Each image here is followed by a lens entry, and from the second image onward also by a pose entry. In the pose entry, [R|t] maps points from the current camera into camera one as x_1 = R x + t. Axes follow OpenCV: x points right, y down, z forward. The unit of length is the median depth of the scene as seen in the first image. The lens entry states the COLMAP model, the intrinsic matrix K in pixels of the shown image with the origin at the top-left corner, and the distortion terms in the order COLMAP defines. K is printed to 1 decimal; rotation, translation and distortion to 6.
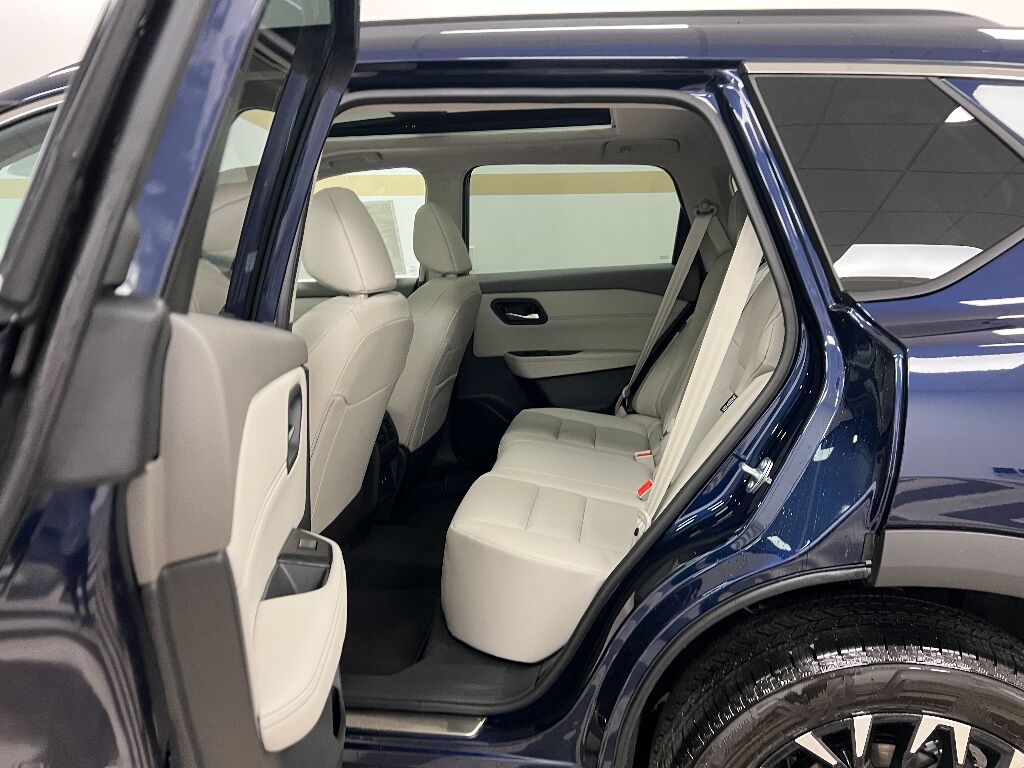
lens RADIAL K [[775.3, 0, 512.0], [0, 775.3, 384.0], [0, 0, 1]] dist [0.120360, -0.133777]
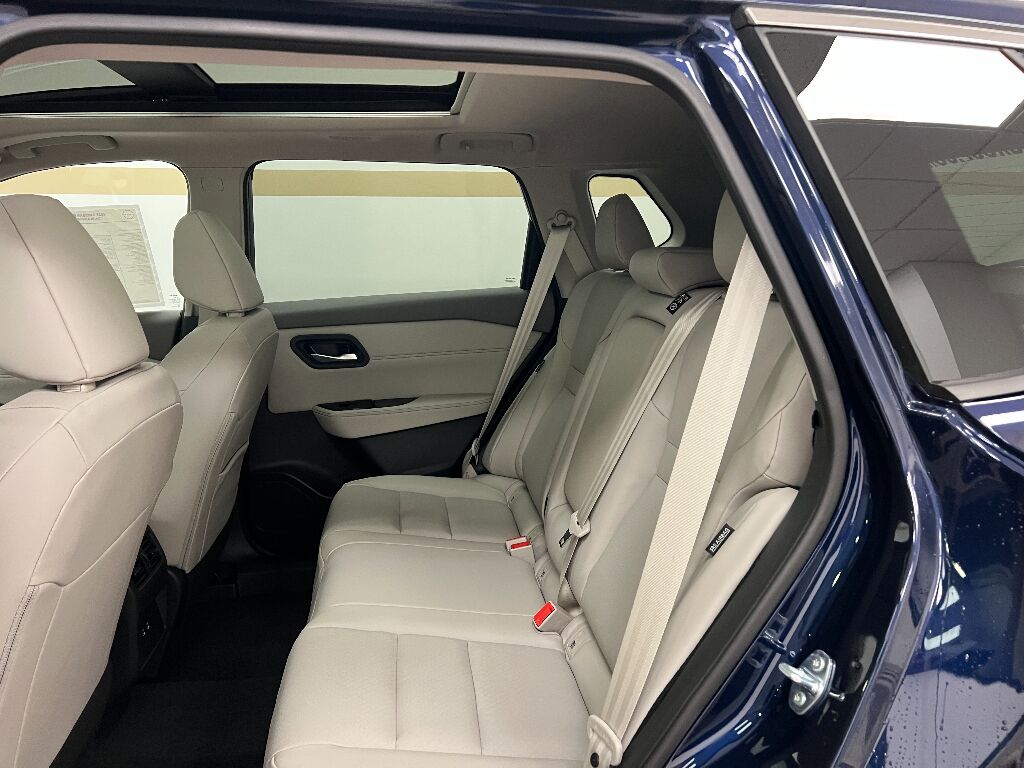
lens RADIAL K [[775.3, 0, 512.0], [0, 775.3, 384.0], [0, 0, 1]] dist [0.120360, -0.133777]
pose [[0.961055, -0.057741, 0.270258, -0.032754], [0.056198, 0.998329, 0.013449, -0.071275], [-0.270583, 0.002263, 0.962694, 0.243854]]
